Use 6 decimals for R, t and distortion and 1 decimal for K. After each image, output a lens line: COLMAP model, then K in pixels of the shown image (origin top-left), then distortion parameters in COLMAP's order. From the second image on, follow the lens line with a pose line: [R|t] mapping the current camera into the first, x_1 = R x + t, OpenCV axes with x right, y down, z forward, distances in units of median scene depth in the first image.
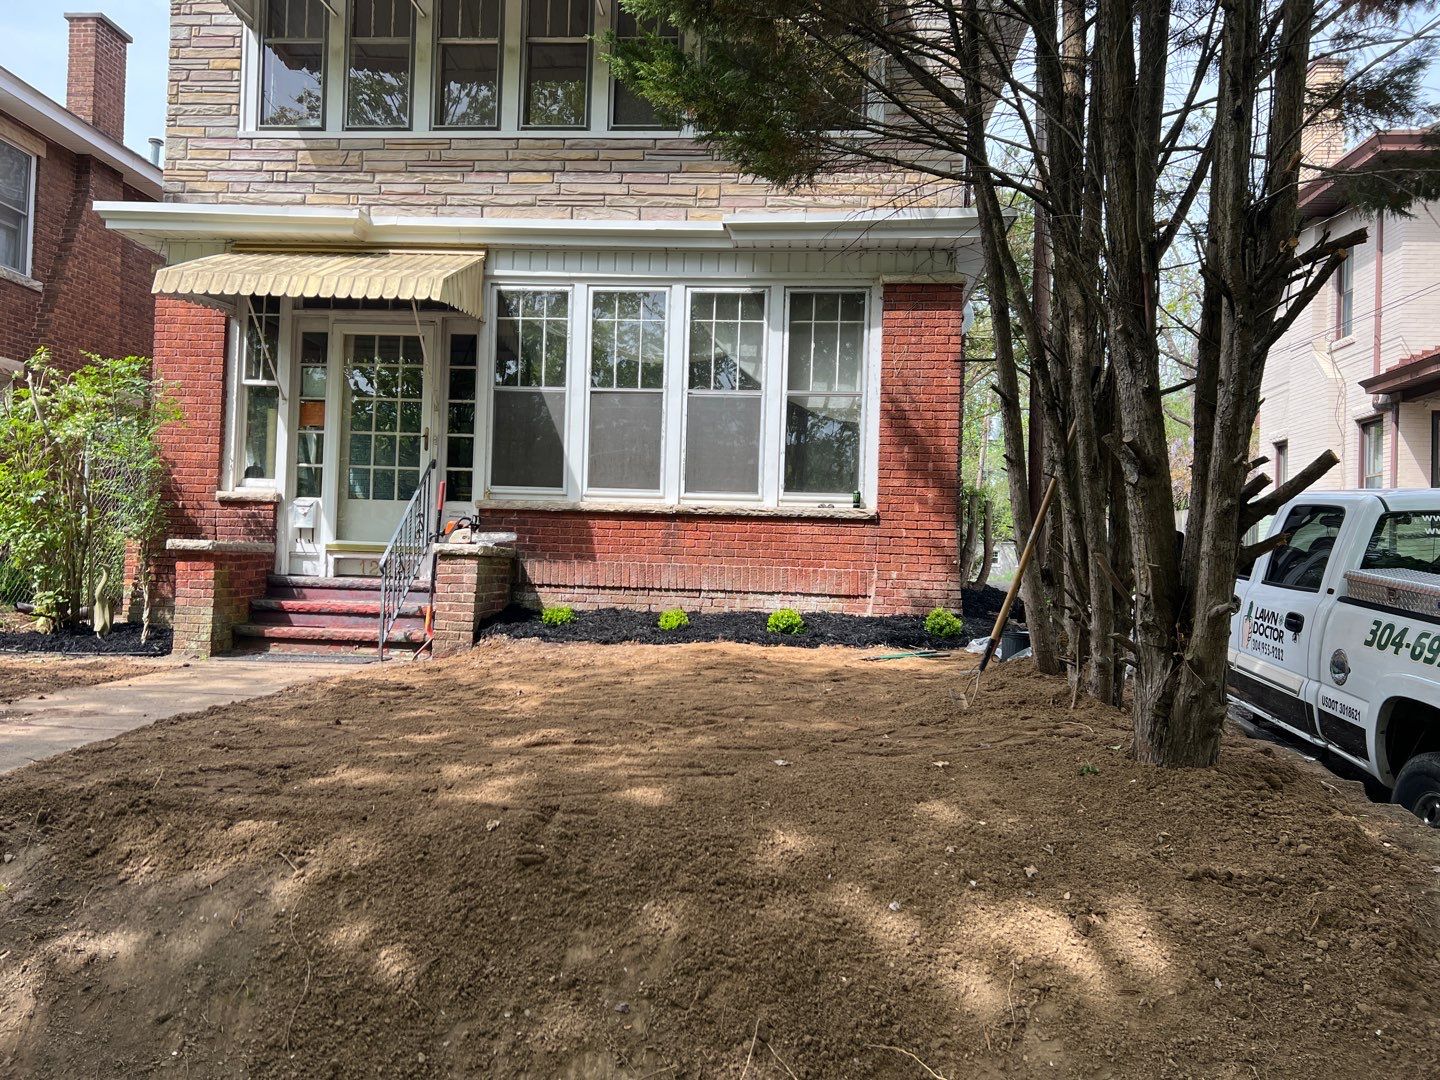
lens RADIAL K [[1079.8, 0, 707.5], [0, 1079.8, 553.2], [0, 0, 1]] dist [0.052840, -0.054020]
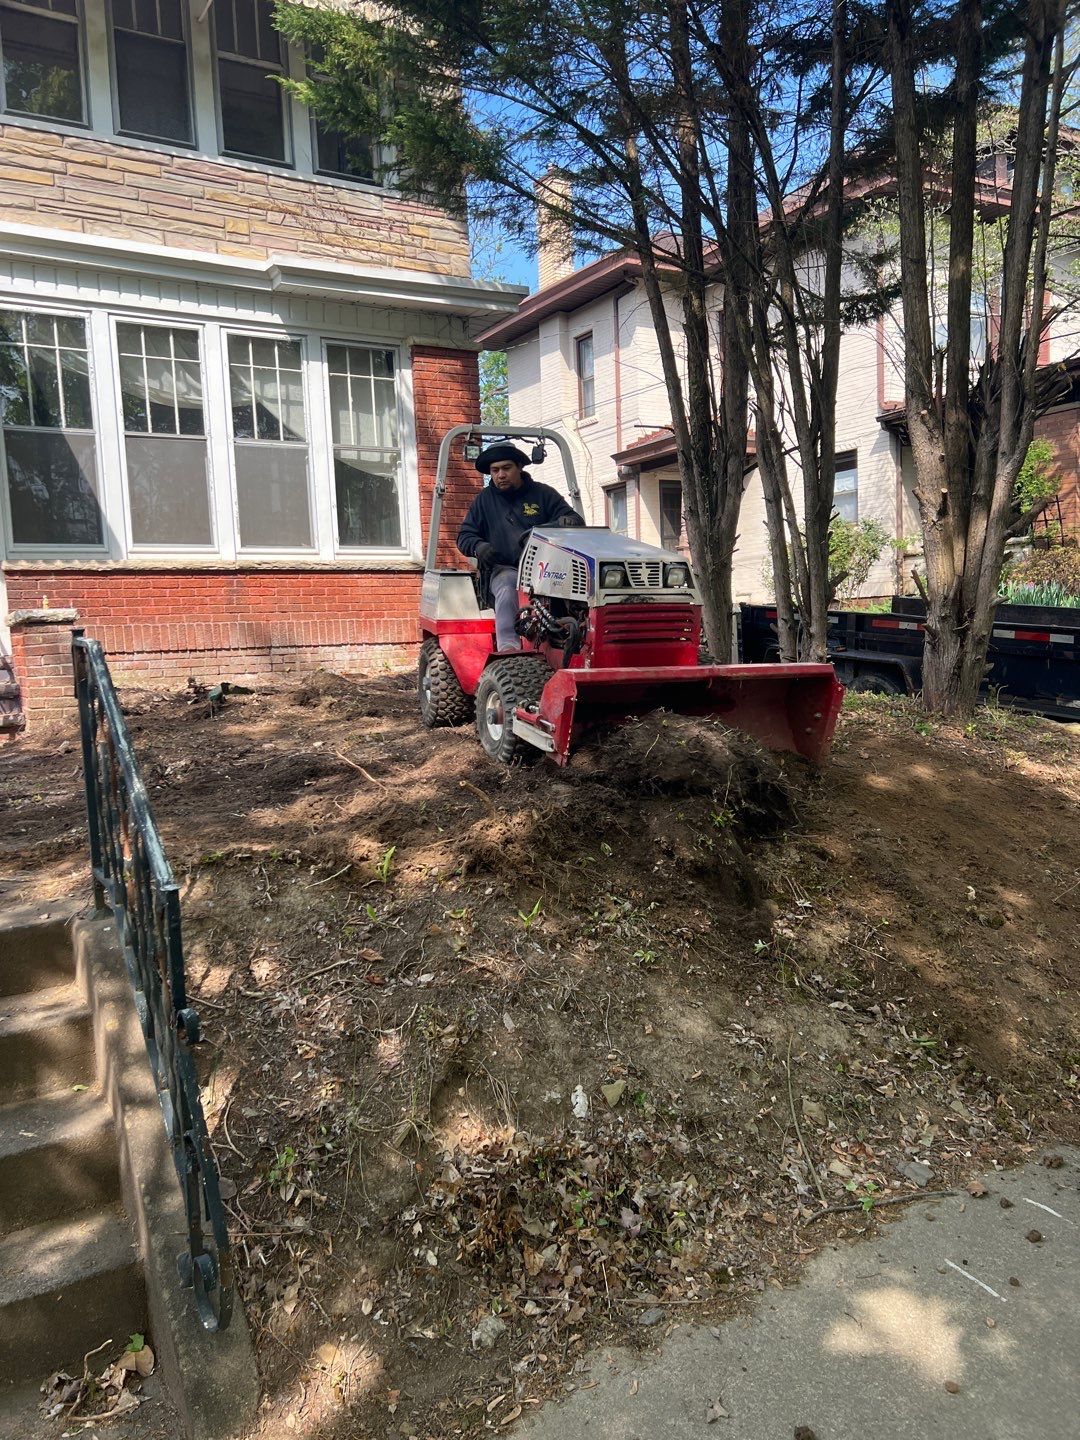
lens RADIAL K [[1079.8, 0, 541.3], [0, 1079.8, 731.6], [0, 0, 1]] dist [0.052840, -0.054020]
pose [[0.808655, -0.115736, 0.576787, -0.380293], [0.055990, 0.991148, 0.120381, 0.005282], [-0.585613, -0.065052, 0.807976, 0.044314]]
